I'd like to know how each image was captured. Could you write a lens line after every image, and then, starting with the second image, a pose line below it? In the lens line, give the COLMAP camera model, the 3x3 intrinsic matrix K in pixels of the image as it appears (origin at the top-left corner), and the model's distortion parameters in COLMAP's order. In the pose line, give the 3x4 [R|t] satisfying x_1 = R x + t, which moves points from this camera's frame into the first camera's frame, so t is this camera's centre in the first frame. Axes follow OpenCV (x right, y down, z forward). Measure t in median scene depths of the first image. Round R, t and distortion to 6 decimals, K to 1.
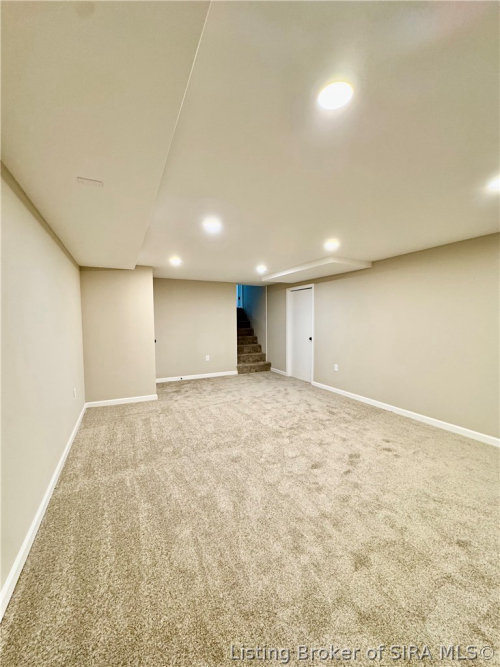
lens RADIAL K [[267.7, 0, 253.0], [0, 267.7, 329.7], [0, 0, 1]] dist [0.020398, 0.000178]
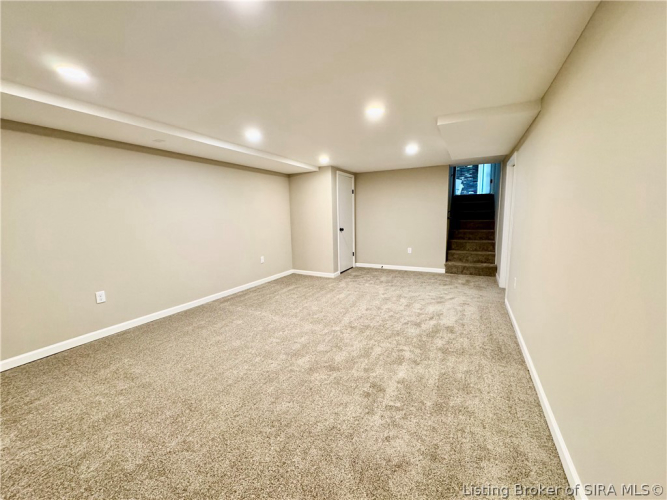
lens RADIAL K [[267.7, 0, 333.3], [0, 267.7, 247.3], [0, 0, 1]] dist [0.020398, 0.000178]
pose [[0.580863, 0.088916, -0.809130, 0.836424], [-0.011288, 0.994800, 0.101216, 0.002014], [0.813923, -0.049660, 0.578847, 0.430885]]
